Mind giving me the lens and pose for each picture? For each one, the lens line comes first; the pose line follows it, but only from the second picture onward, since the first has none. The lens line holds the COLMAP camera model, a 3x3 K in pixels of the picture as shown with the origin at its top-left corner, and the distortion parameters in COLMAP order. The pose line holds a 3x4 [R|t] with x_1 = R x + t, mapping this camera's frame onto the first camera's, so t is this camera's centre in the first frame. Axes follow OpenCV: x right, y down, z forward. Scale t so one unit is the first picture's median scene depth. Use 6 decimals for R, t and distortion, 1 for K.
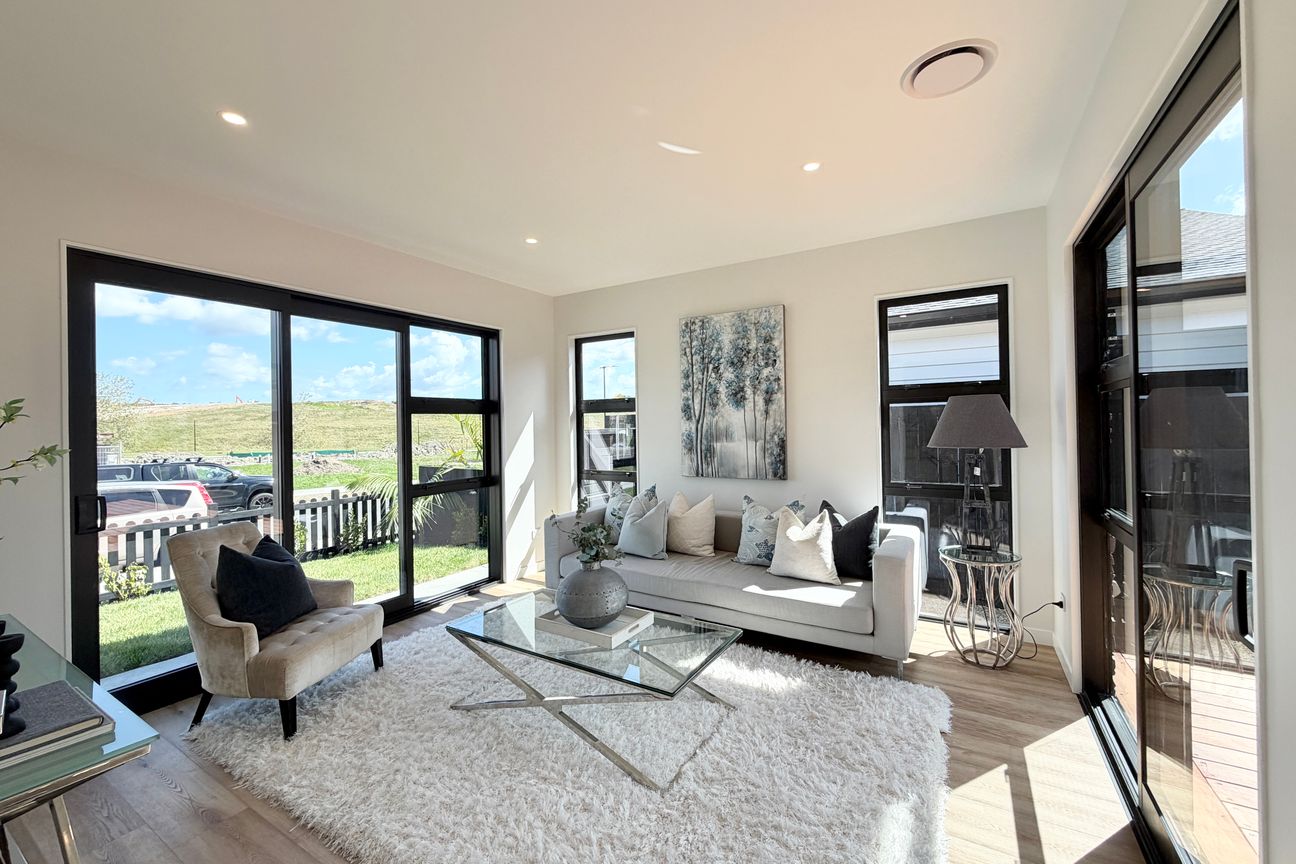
lens RADIAL K [[519.7, 0, 651.5], [0, 519.7, 441.6], [0, 0, 1]] dist [0.000227, 0.000251]
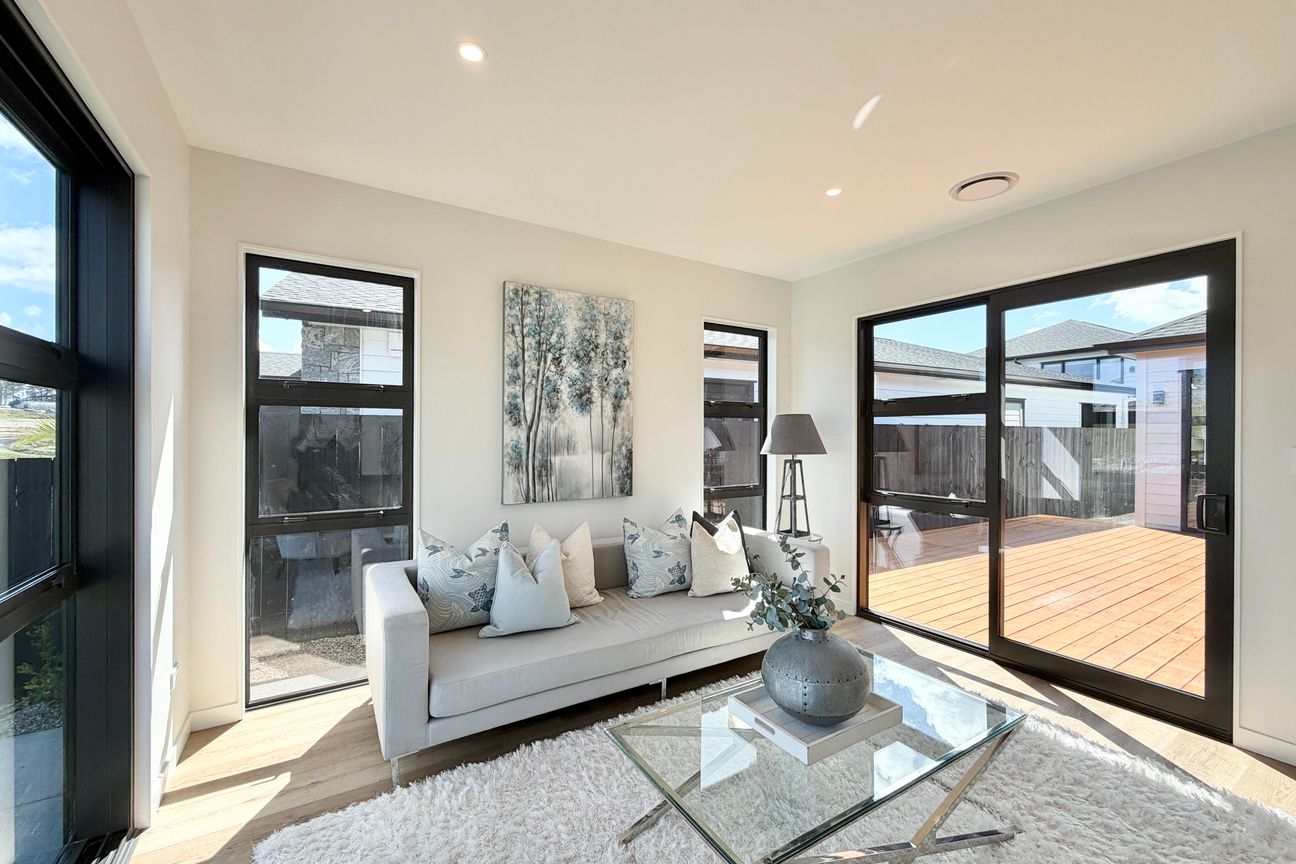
lens RADIAL K [[519.7, 0, 651.5], [0, 519.7, 441.6], [0, 0, 1]] dist [0.000227, 0.000251]
pose [[0.441083, 0.001305, 0.897465, -0.520232], [0.015543, 0.999838, -0.009093, -0.010636], [-0.897332, 0.017960, 0.440992, 0.552589]]
